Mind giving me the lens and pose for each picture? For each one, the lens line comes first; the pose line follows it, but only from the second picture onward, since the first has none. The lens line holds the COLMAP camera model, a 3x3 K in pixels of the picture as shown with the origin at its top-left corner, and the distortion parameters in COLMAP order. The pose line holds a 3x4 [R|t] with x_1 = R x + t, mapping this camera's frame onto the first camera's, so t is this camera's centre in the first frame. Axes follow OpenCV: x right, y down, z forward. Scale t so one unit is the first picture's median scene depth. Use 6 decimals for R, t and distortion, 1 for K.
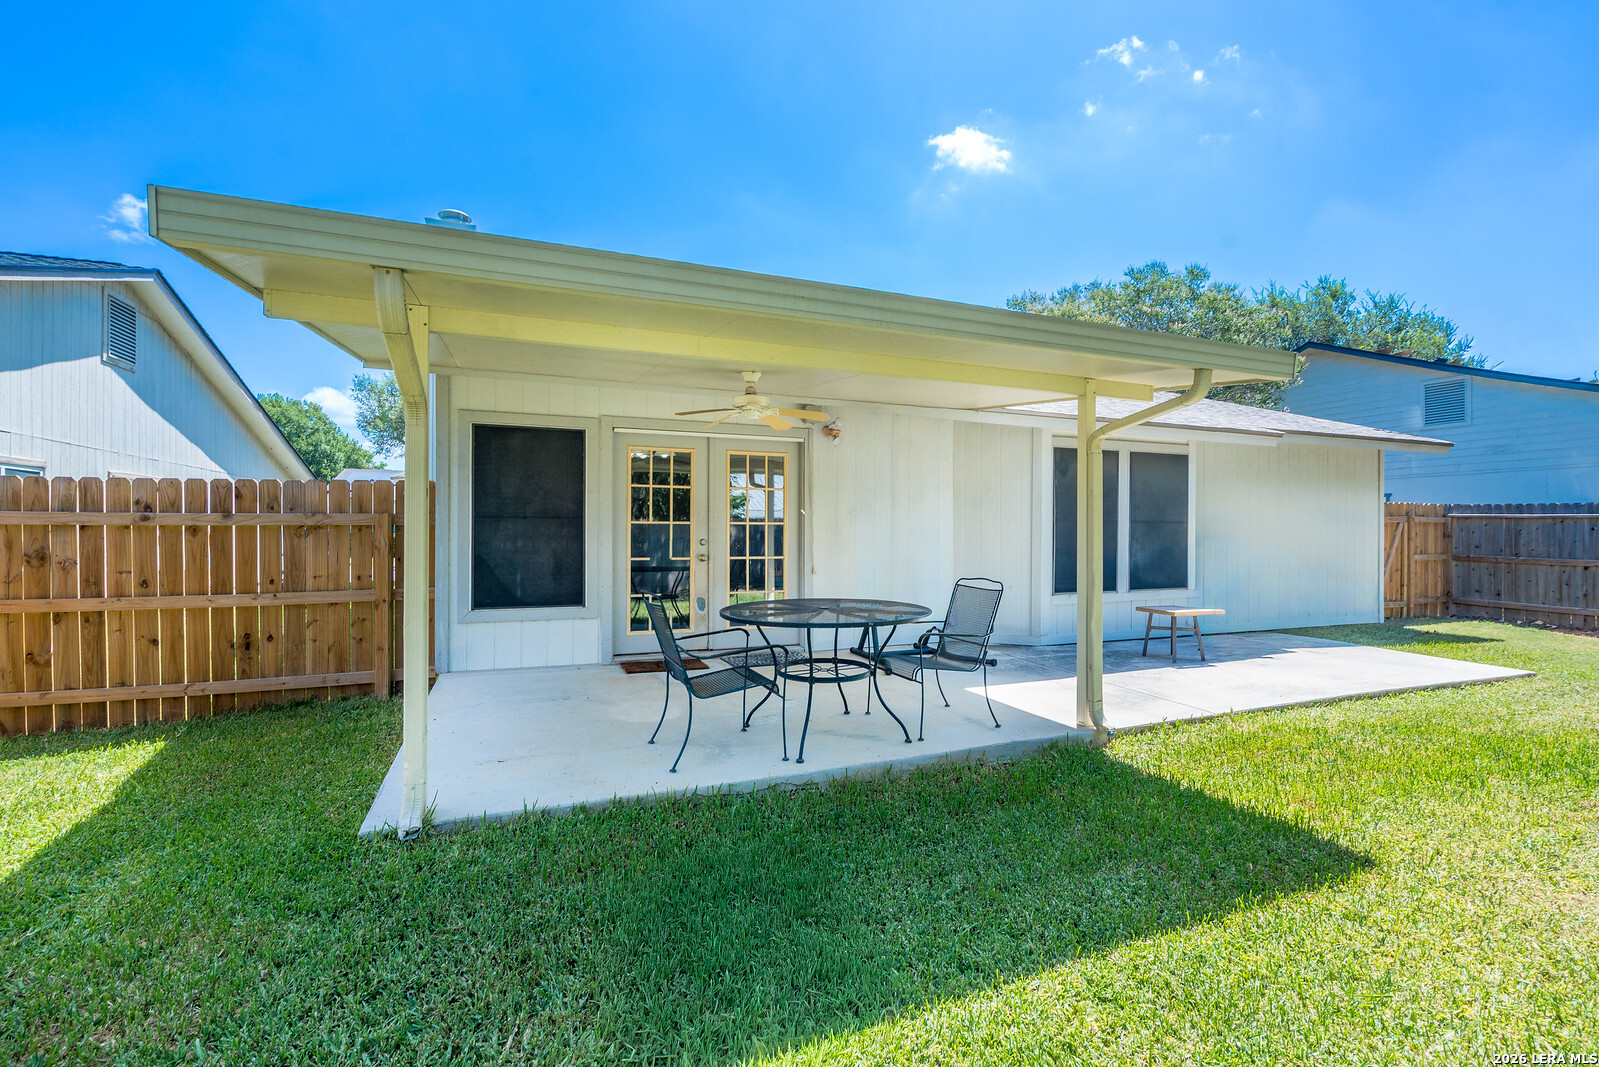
lens RADIAL K [[721.8, 0, 806.3], [0, 721.8, 529.9], [0, 0, 1]] dist [-0.004914, 0.003629]
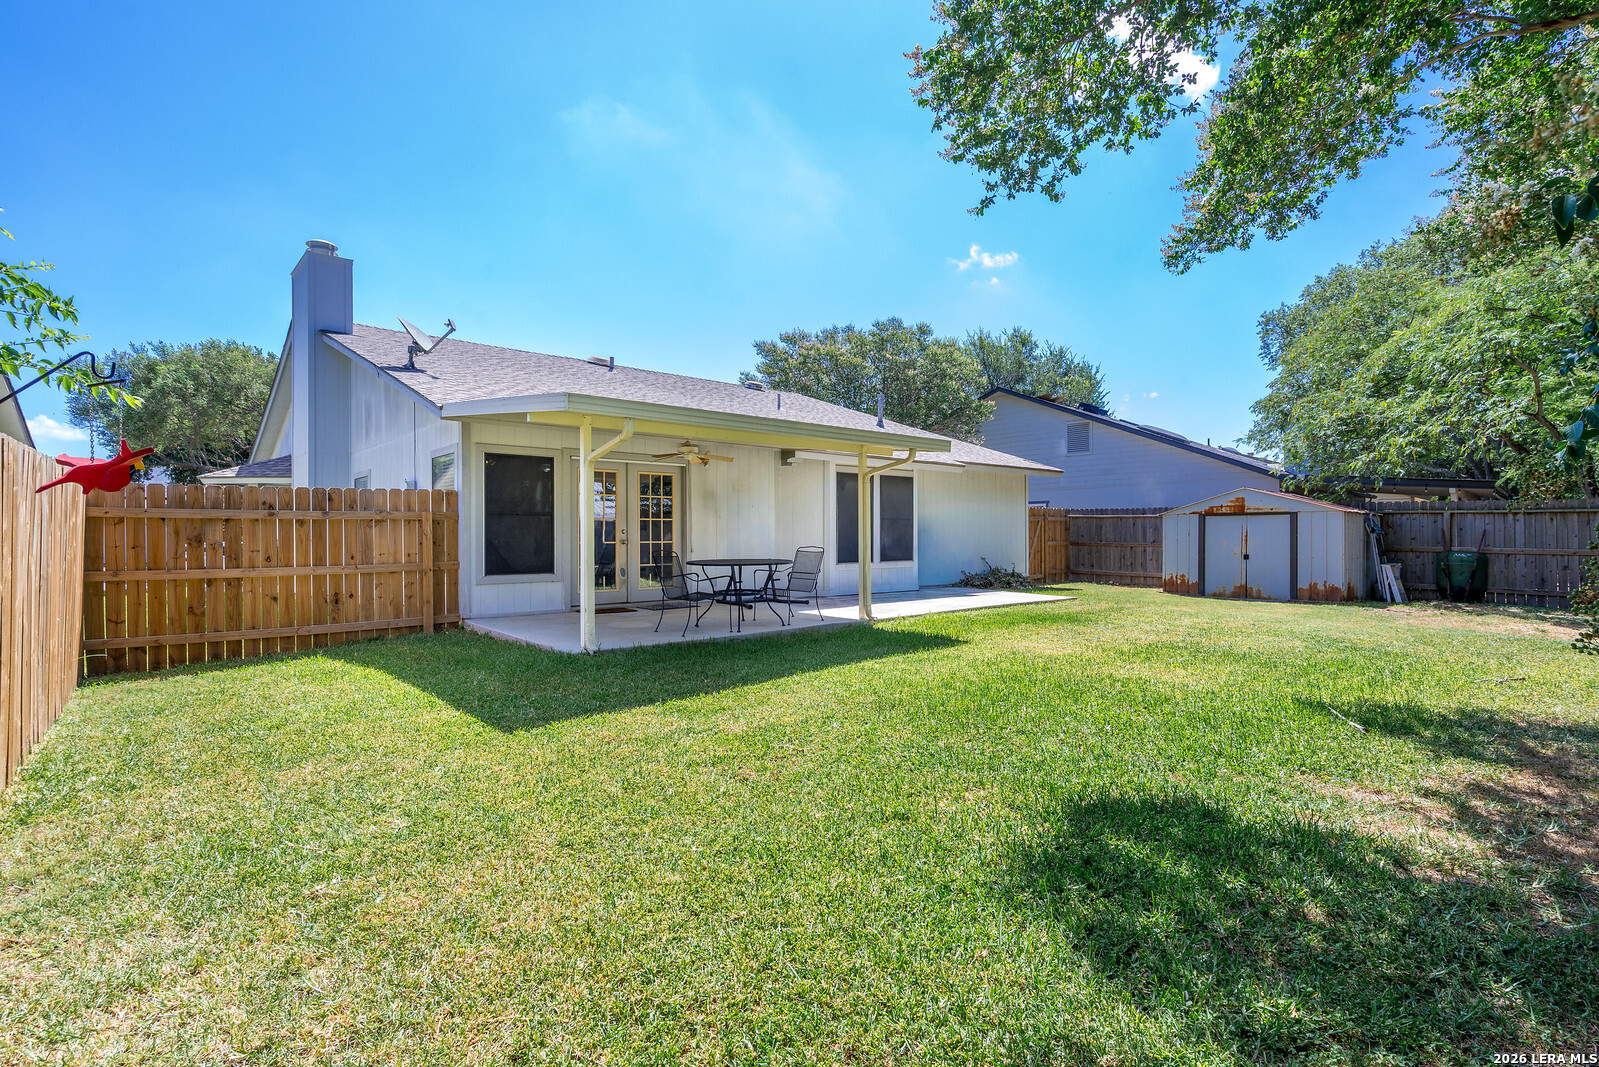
lens RADIAL K [[791.3, 0, 797.4], [0, 791.3, 533.5], [0, 0, 1]] dist [0.003949, 0.000268]
pose [[0.947388, -0.005700, 0.320038, -0.350762], [0.006377, 0.999979, -0.001069, 0.026940], [-0.320025, 0.003054, 0.947404, -0.735551]]
